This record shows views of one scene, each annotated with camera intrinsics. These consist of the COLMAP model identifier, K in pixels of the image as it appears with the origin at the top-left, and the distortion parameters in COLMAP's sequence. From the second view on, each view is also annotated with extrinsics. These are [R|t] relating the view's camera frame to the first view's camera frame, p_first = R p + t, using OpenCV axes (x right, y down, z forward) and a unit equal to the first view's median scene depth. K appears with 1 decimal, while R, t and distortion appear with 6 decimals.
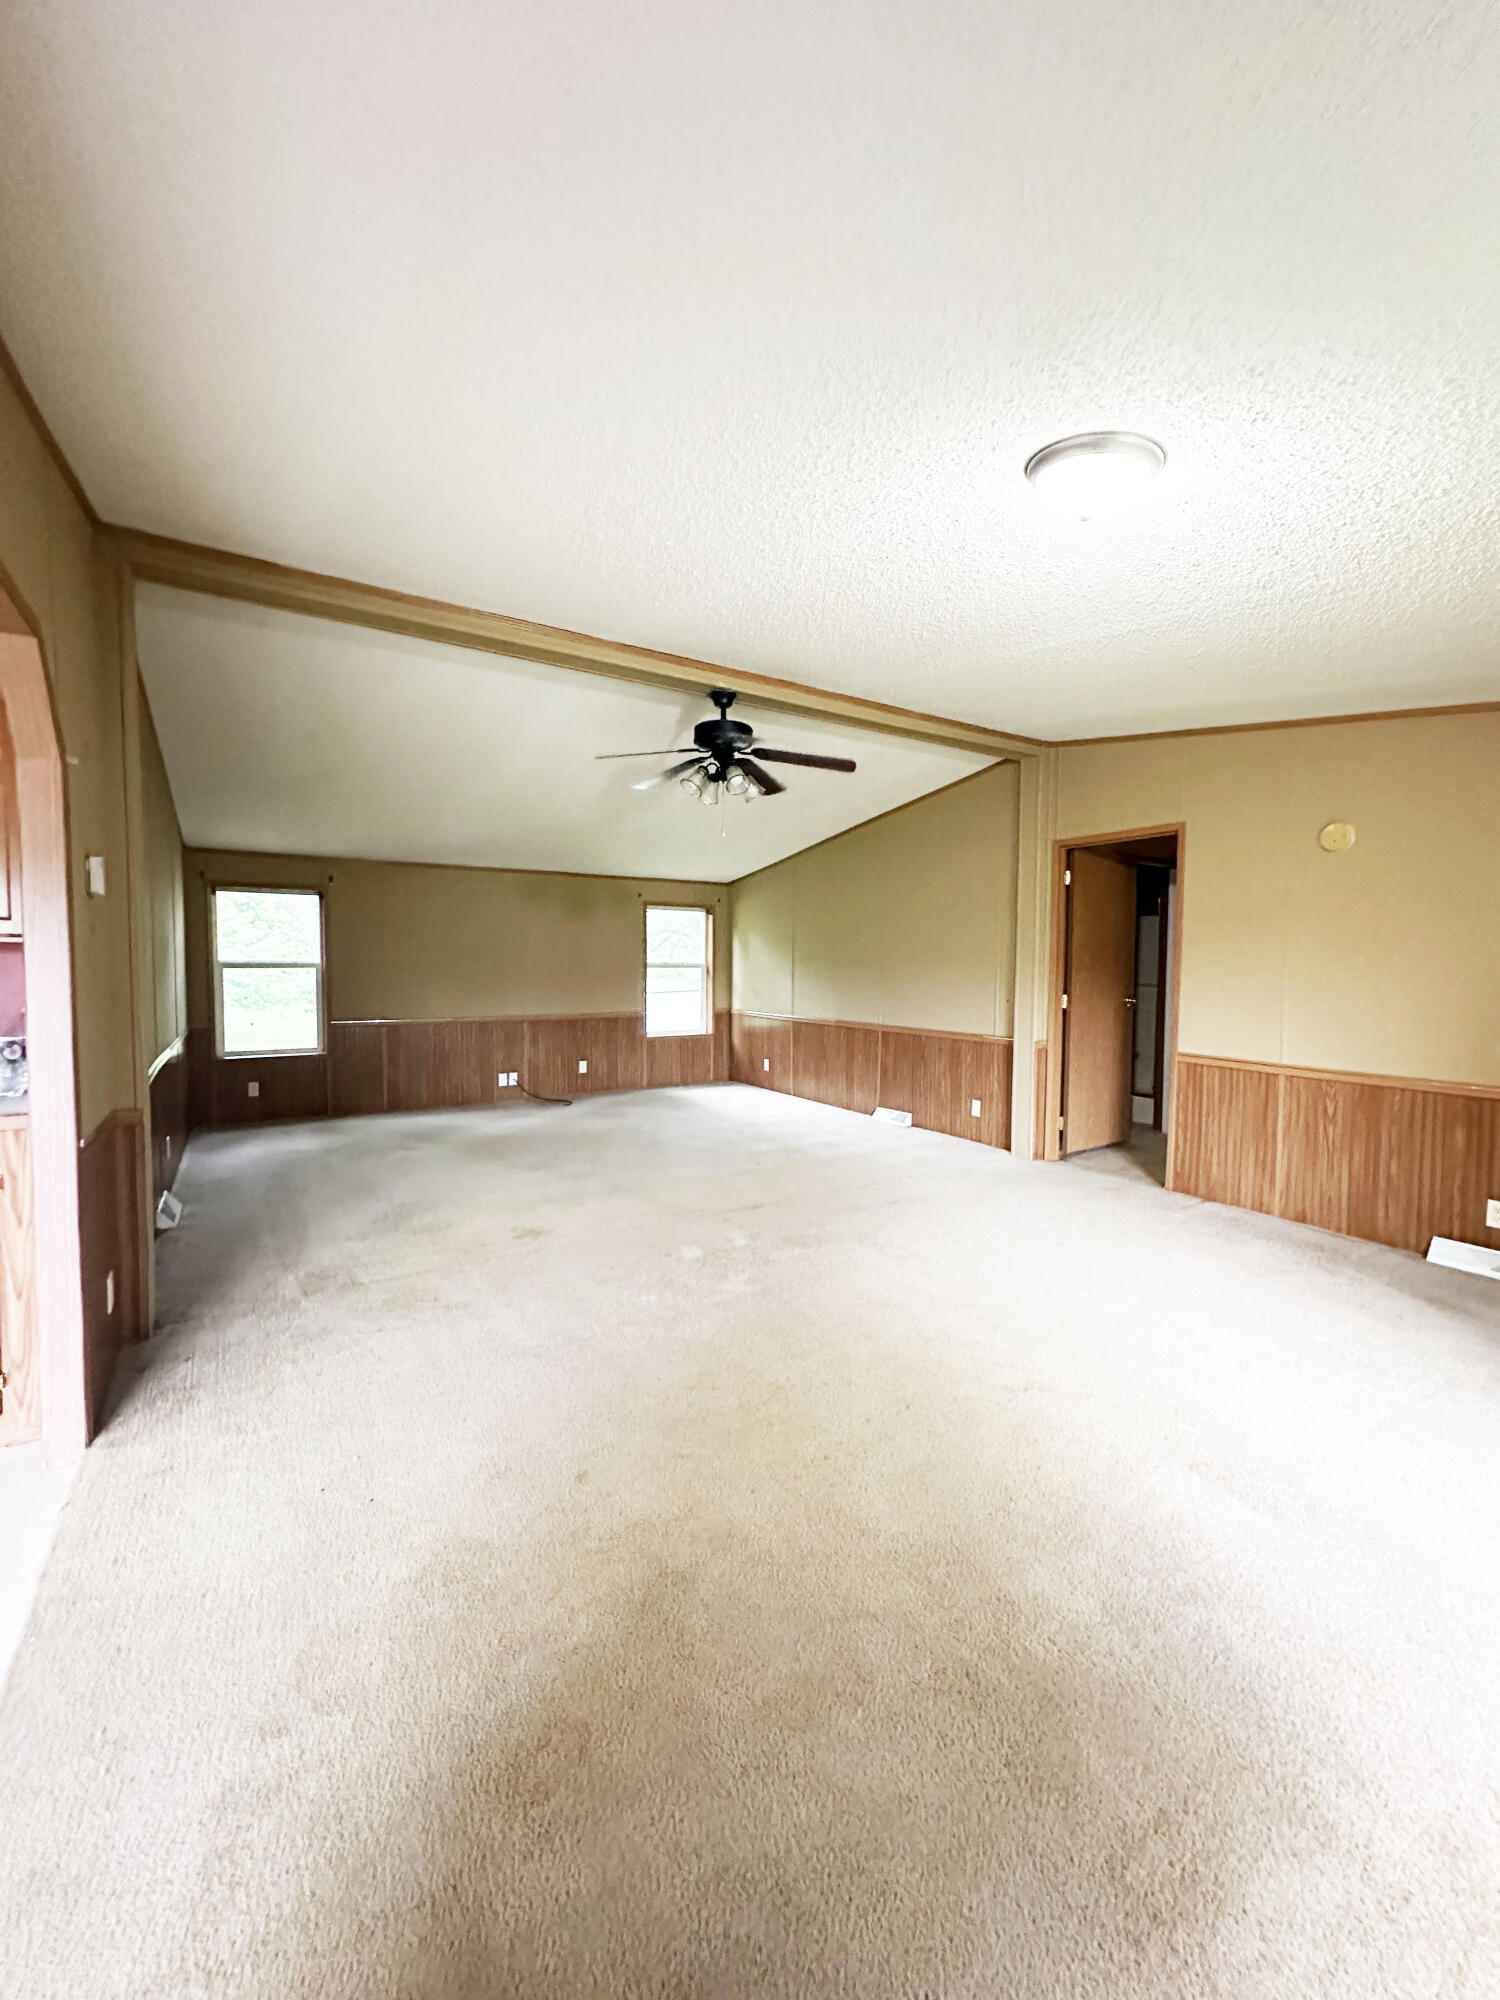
lens RADIAL K [[794.5, 0, 760.5], [0, 794.5, 995.4], [0, 0, 1]] dist [-0.000188, -0.000016]
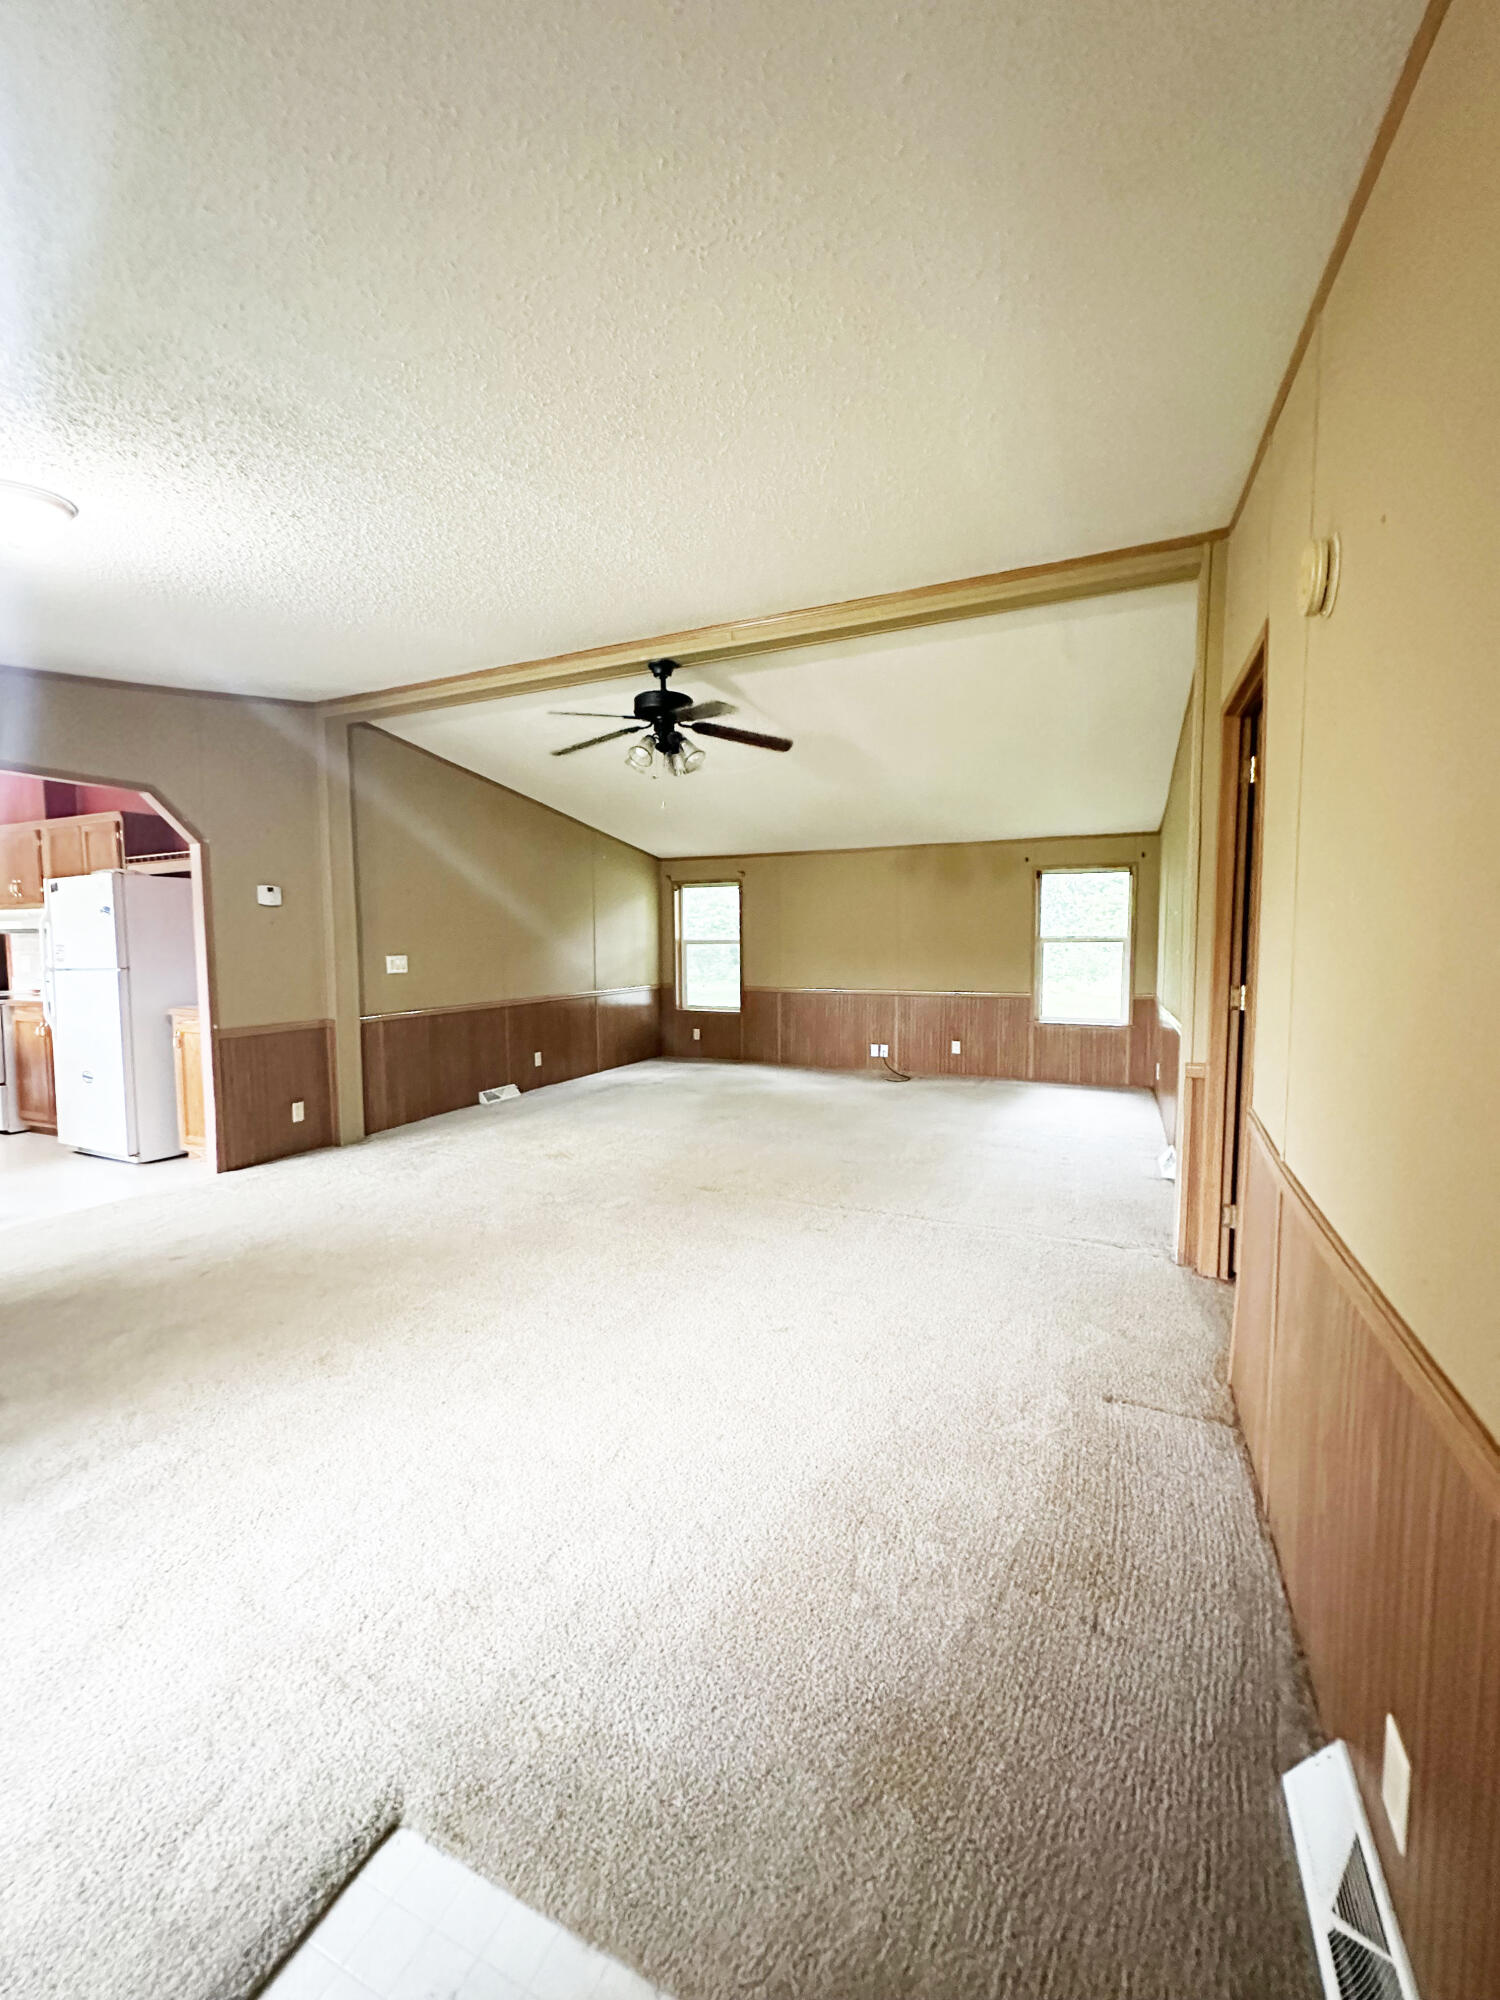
lens RADIAL K [[794.5, 0, 756.6], [0, 794.5, 1001.5], [0, 0, 1]] dist [-0.000188, -0.000016]
pose [[0.548470, 0.057265, -0.834207, 0.470086], [-0.028292, 0.998352, 0.049931, -0.006472], [0.835692, -0.003784, 0.549186, 0.298803]]
